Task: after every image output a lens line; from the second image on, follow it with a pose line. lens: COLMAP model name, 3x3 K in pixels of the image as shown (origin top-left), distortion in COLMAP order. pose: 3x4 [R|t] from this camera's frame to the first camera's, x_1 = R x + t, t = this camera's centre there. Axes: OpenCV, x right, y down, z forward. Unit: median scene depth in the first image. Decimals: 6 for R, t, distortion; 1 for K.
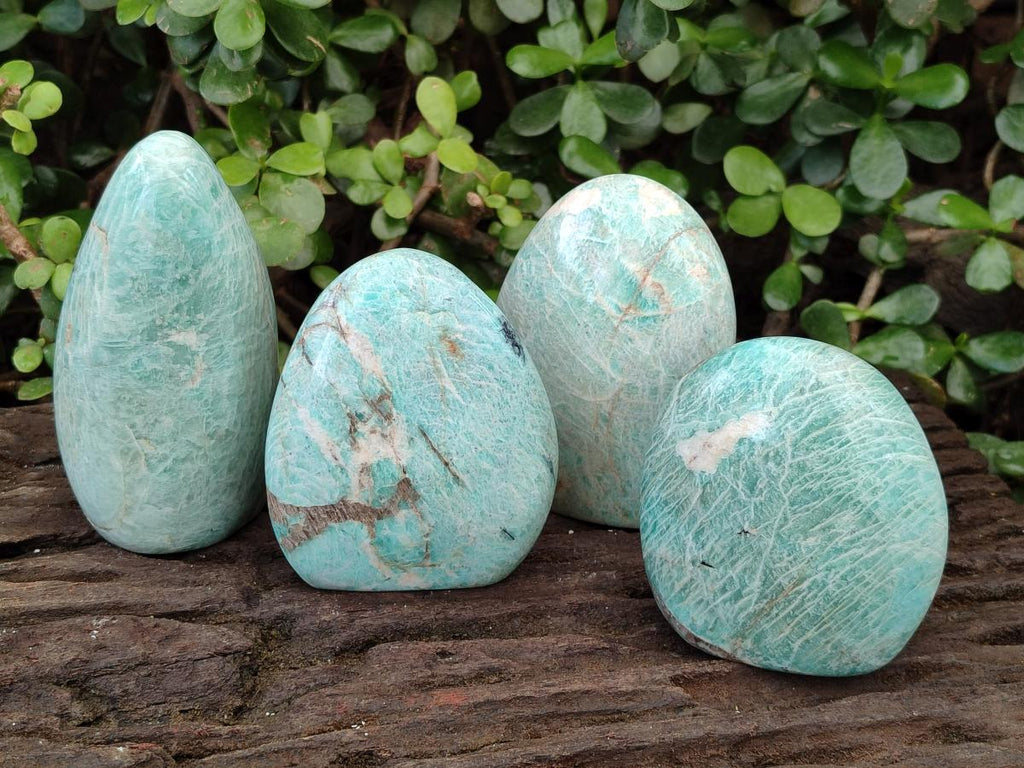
lens RADIAL K [[1539.8, 0, 512.0], [0, 1539.8, 384.0], [0, 0, 1]] dist [0.379090, -2.741471]
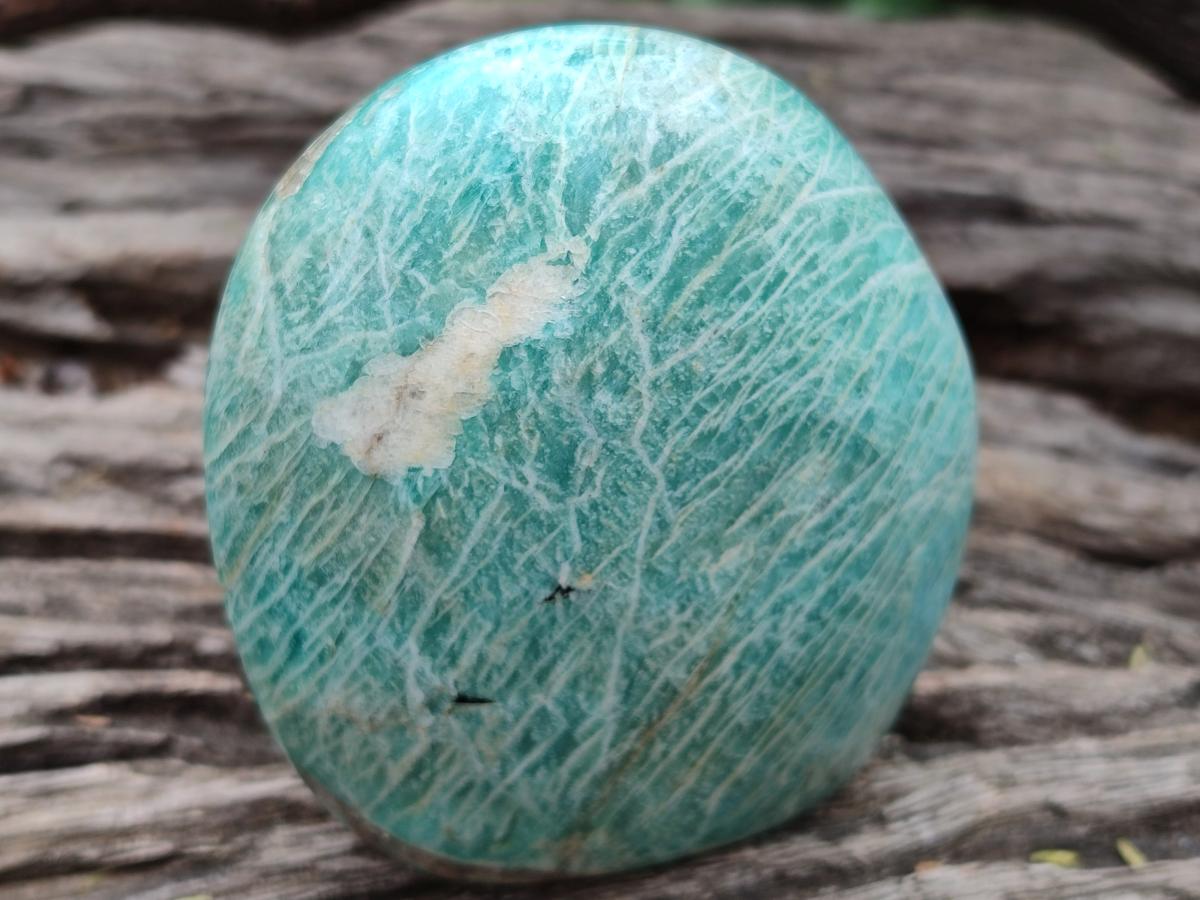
lens RADIAL K [[1804.5, 0, 600.0], [0, 1804.5, 450.0], [0, 0, 1]] dist [0.379090, -2.741471]
pose [[0.860669, -0.306389, 0.406662, -0.005432], [0.241558, 0.948787, 0.203601, -0.020464], [-0.448216, -0.077001, 0.890603, 0.614669]]
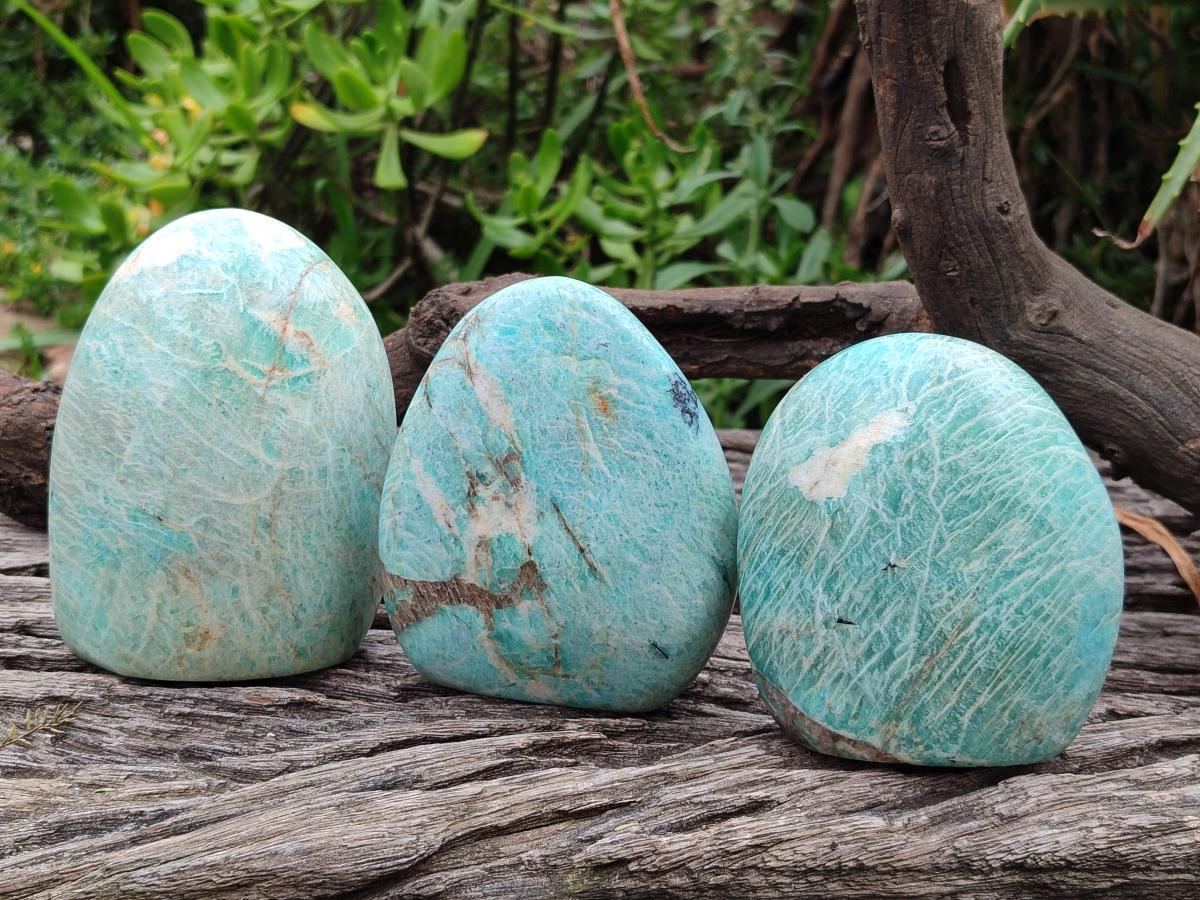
lens RADIAL K [[1804.5, 0, 600.0], [0, 1804.5, 450.0], [0, 0, 1]] dist [0.379090, -2.741471]
pose [[0.976663, -0.055355, 0.207520, -0.183148], [0.109462, 0.959601, -0.259198, 0.260550], [-0.184789, 0.275865, 0.943267, 0.134606]]
